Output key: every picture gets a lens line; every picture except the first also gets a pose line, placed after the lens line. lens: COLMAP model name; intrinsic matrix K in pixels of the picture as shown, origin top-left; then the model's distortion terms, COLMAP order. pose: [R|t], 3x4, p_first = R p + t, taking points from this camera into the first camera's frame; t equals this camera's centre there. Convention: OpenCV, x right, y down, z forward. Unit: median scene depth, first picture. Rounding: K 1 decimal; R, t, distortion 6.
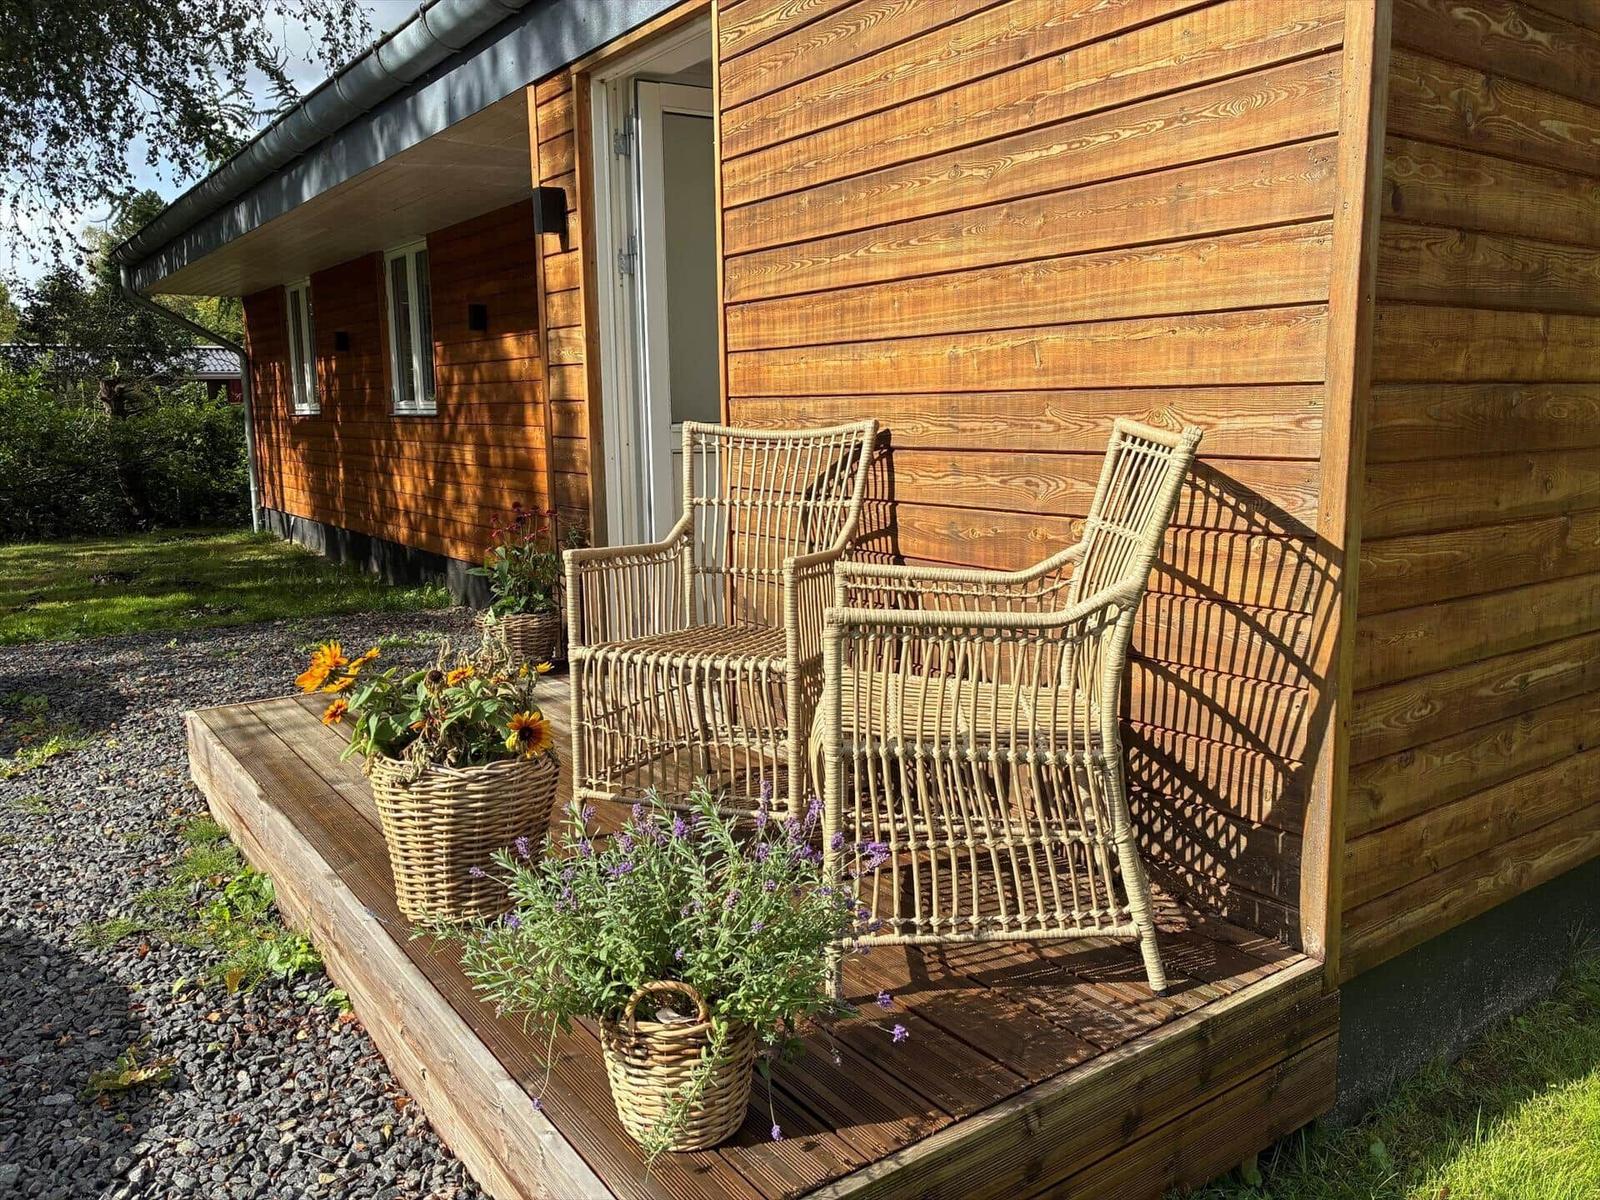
lens RADIAL K [[1206.2, 0, 796.2], [0, 1206.2, 587.9], [0, 0, 1]] dist [0.061534, -0.023362]
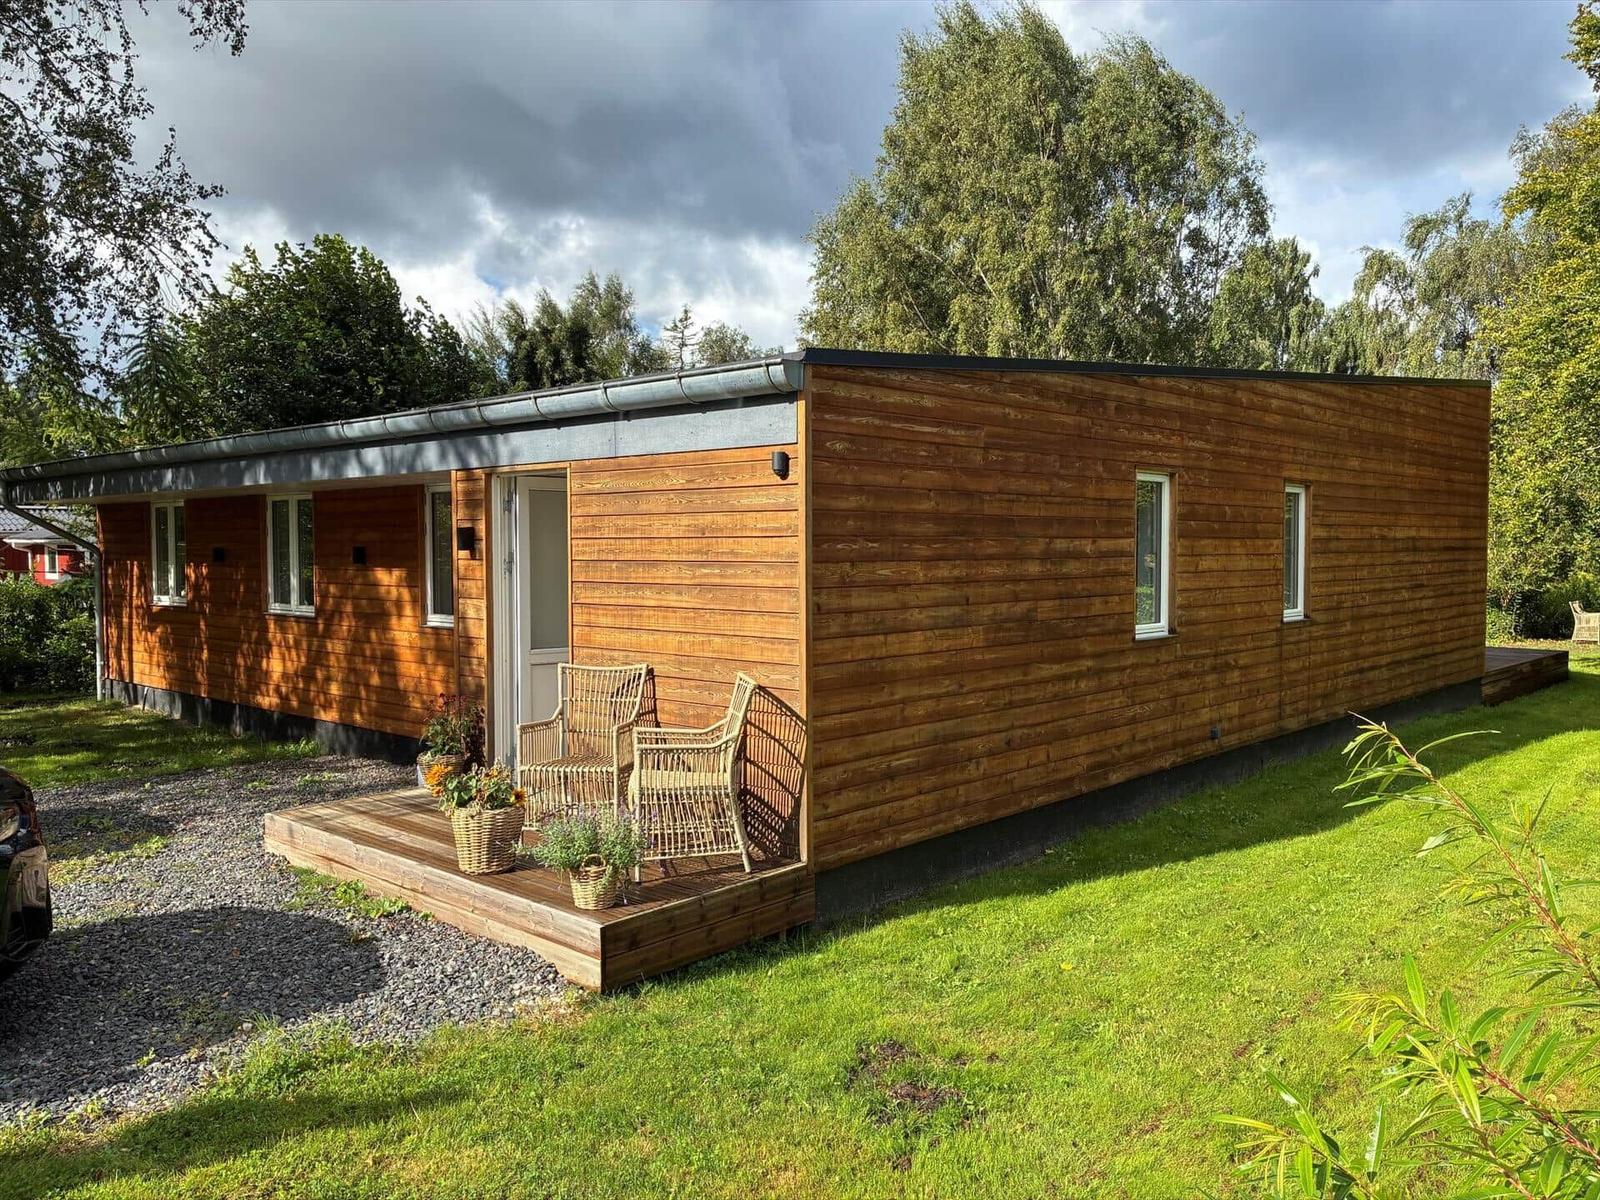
lens RADIAL K [[1206.2, 0, 816.4], [0, 1206.2, 589.4], [0, 0, 1]] dist [0.061534, -0.023362]
pose [[0.974187, 0.002884, 0.225726, -0.173611], [0.022929, 0.993483, -0.111651, -0.017071], [-0.224577, 0.113945, 0.967771, -1.642149]]
